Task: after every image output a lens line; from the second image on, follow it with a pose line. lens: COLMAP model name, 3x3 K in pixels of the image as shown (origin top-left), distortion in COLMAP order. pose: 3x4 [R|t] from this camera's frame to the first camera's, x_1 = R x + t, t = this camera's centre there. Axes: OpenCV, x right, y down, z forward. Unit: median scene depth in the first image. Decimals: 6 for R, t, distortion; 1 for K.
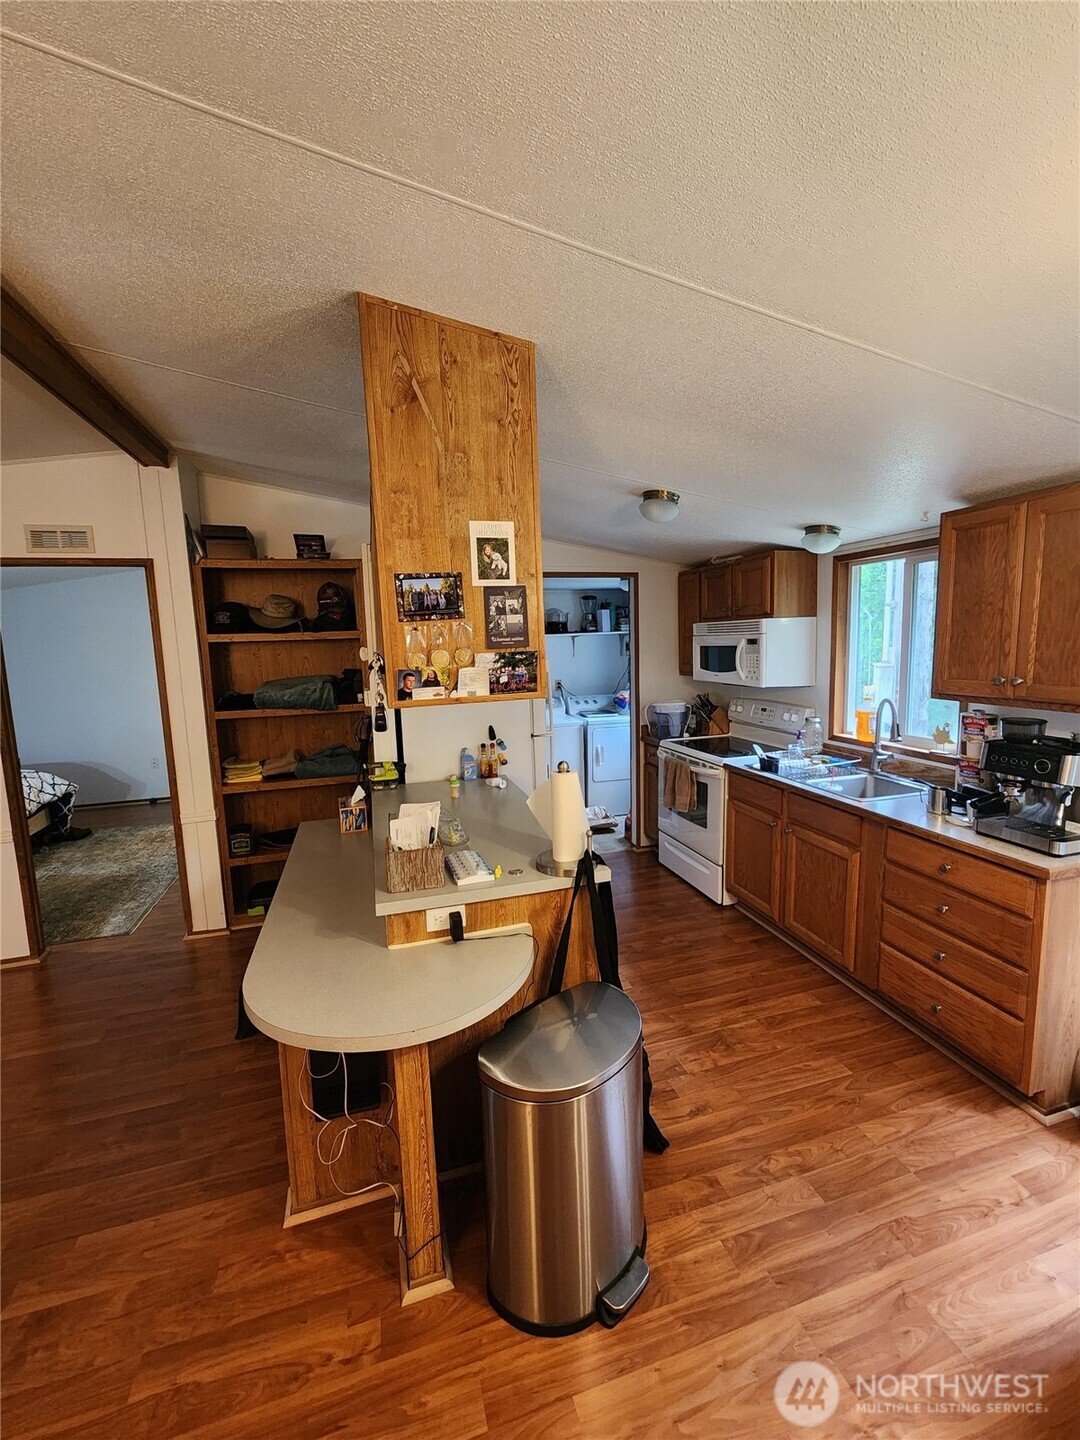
lens RADIAL K [[587.1, 0, 544.0], [0, 587.1, 718.7], [0, 0, 1]] dist [-0.014270, -0.001029]
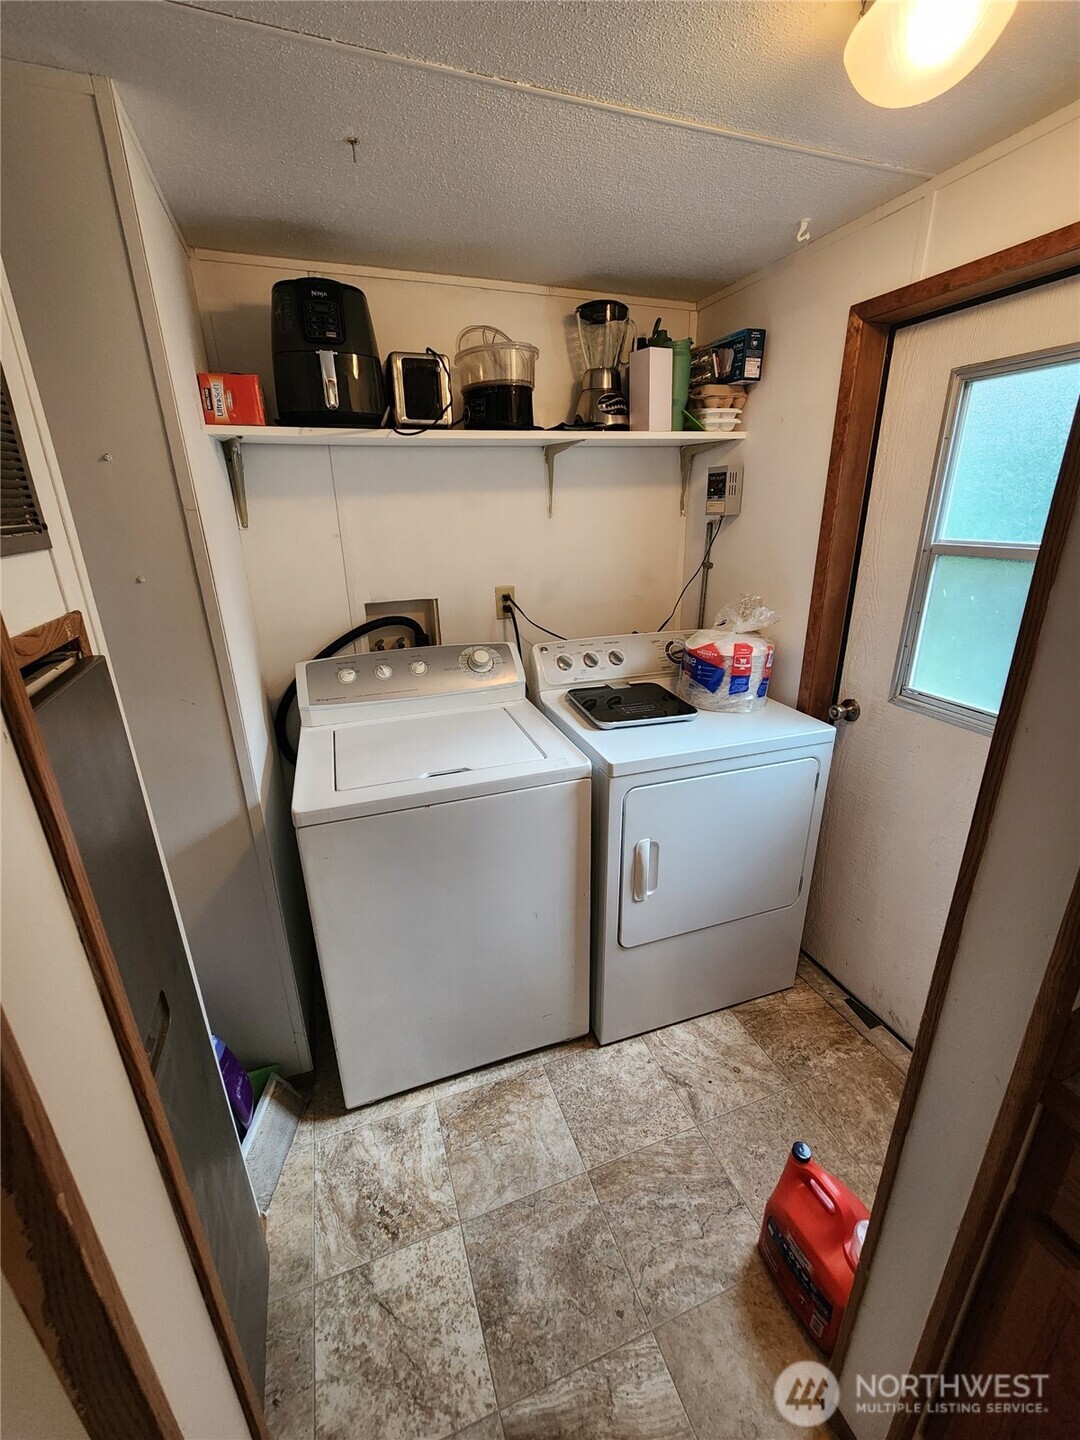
lens RADIAL K [[587.1, 0, 541.5], [0, 587.1, 723.9], [0, 0, 1]] dist [-0.014270, -0.001029]
pose [[0.998304, -0.008119, 0.057641, 0.026210], [-0.004142, 0.977807, 0.209465, -0.062142], [-0.058063, -0.209349, 0.976116, 0.681546]]
